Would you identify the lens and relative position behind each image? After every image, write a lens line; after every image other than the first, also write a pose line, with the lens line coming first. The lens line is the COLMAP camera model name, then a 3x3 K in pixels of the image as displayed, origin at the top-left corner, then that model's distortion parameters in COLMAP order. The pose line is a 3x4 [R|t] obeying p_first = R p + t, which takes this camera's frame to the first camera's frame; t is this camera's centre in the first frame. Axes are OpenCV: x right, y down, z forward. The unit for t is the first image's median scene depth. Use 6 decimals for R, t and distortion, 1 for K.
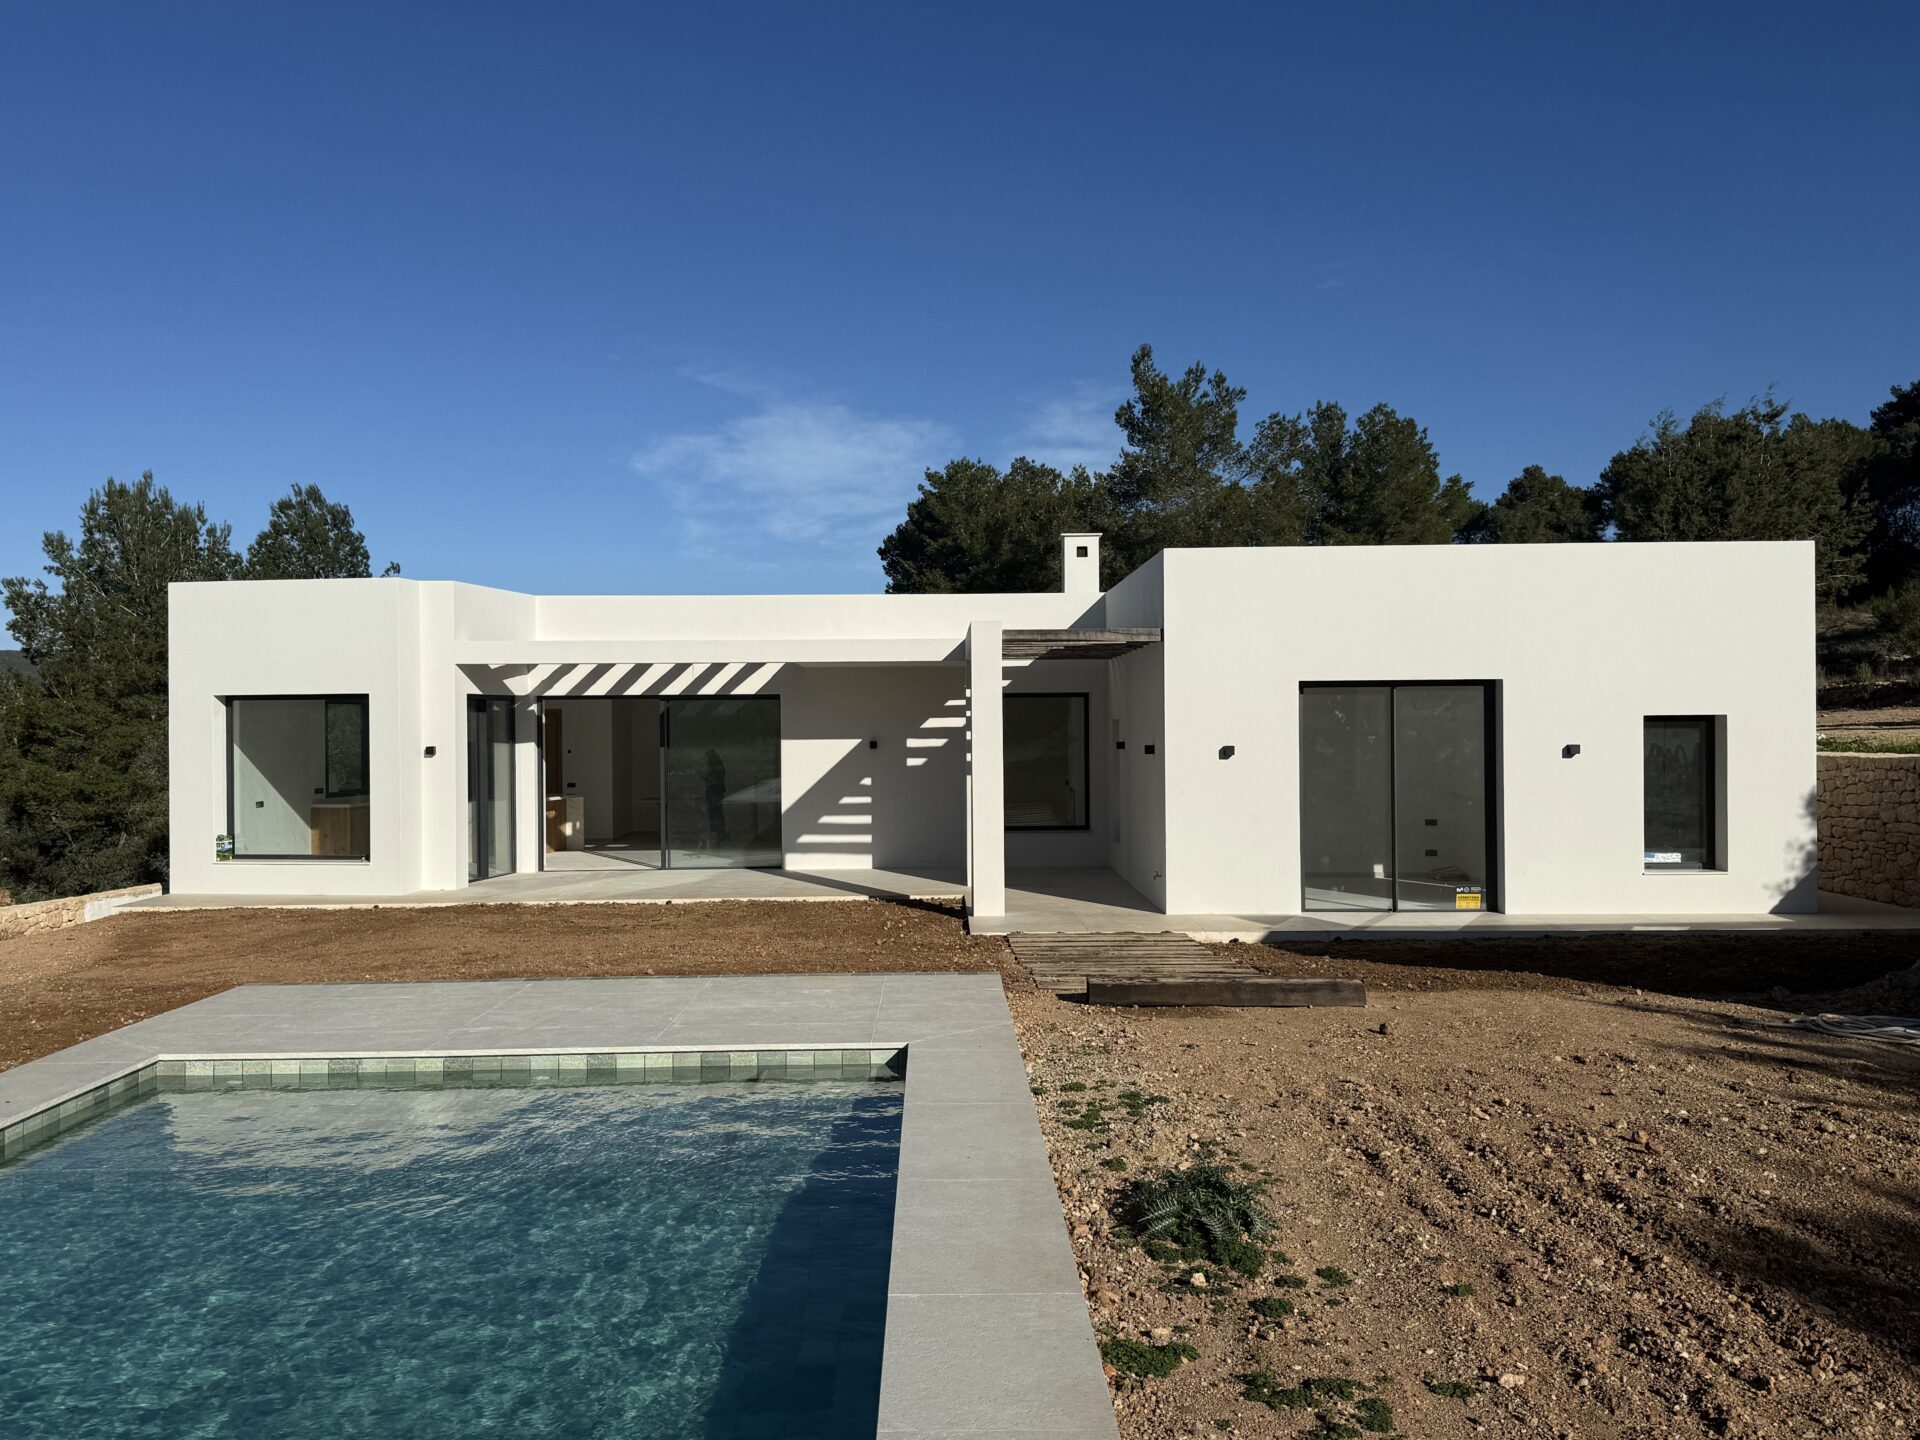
lens RADIAL K [[1627.7, 0, 959.0], [0, 1627.7, 713.5], [0, 0, 1]] dist [0.005347, -0.000566]
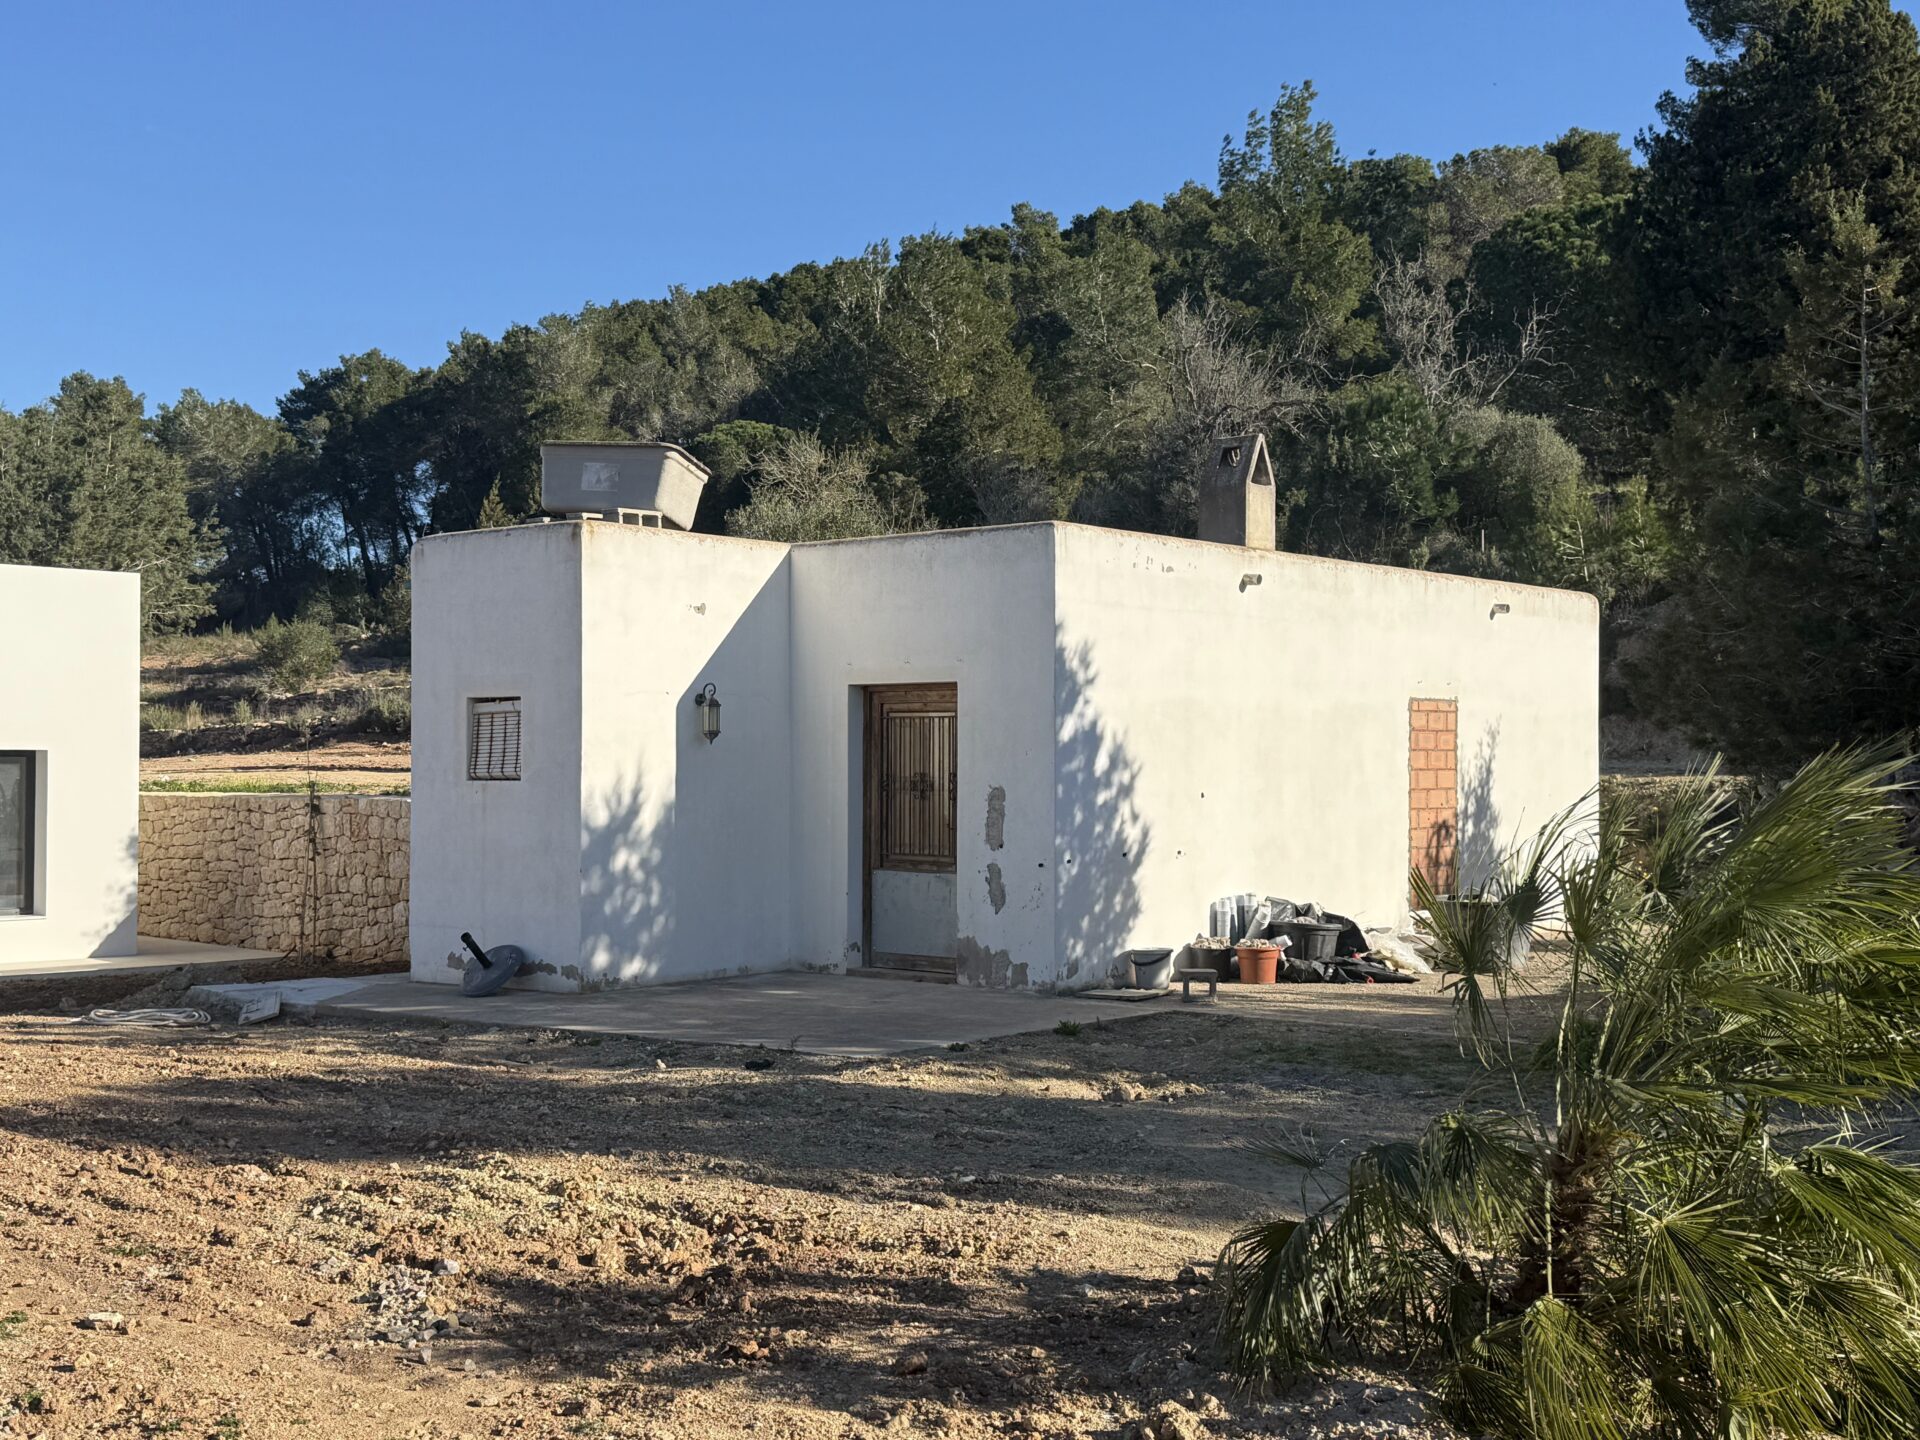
lens RADIAL K [[2237.7, 0, 959.3], [0, 2237.7, 715.3], [0, 0, 1]] dist [0.054431, 0.000000]
pose [[0.697125, 0.022118, 0.716608, -0.069361], [-0.006965, 0.999686, -0.024079, 0.005631], [-0.716915, 0.011795, 0.697060, -0.204652]]
